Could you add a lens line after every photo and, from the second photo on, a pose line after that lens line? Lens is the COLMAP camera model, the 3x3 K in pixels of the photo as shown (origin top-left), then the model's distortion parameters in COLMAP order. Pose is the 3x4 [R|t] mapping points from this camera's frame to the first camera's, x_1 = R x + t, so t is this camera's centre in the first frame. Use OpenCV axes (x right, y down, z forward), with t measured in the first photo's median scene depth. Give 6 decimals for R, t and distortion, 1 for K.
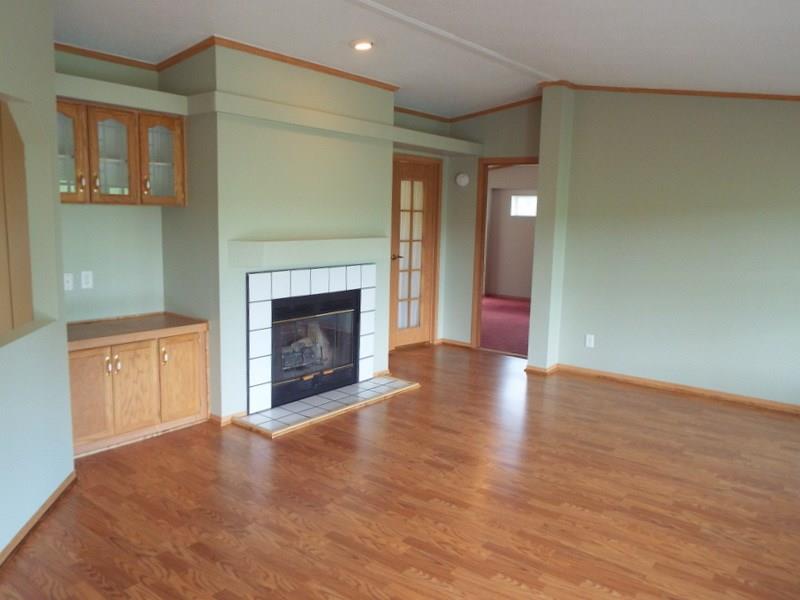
lens RADIAL K [[613.8, 0, 400.0], [0, 613.8, 300.0], [0, 0, 1]] dist [-0.008458, -0.001790]
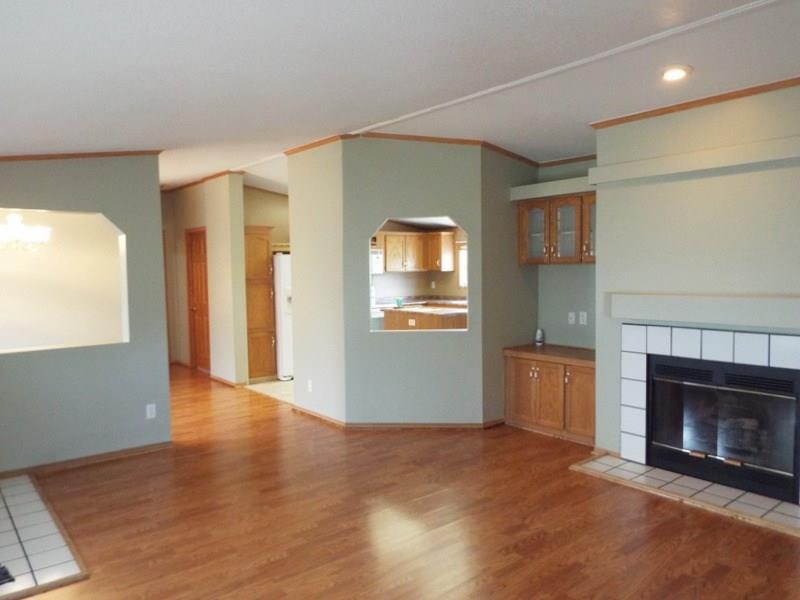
lens RADIAL K [[601.2, 0, 400.0], [0, 601.2, 300.0], [0, 0, 1]] dist [-0.009267, 0.002764]
pose [[-0.228163, 0.031600, -0.973110, 0.823758], [-0.126381, 0.990056, 0.061783, -0.095819], [0.965386, 0.137079, -0.221900, 0.816503]]
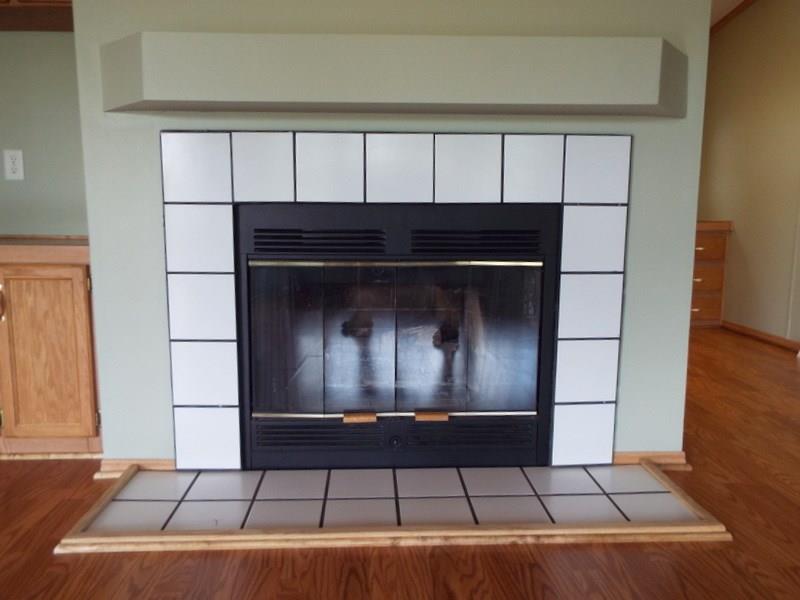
lens RADIAL K [[613.8, 0, 400.0], [0, 613.8, 300.0], [0, 0, 1]] dist [-0.008458, -0.001790]
pose [[0.647518, 0.081918, -0.757634, 0.169854], [-0.093830, 0.995211, 0.027413, 0.041547], [0.756251, 0.053339, 0.652104, 0.823610]]
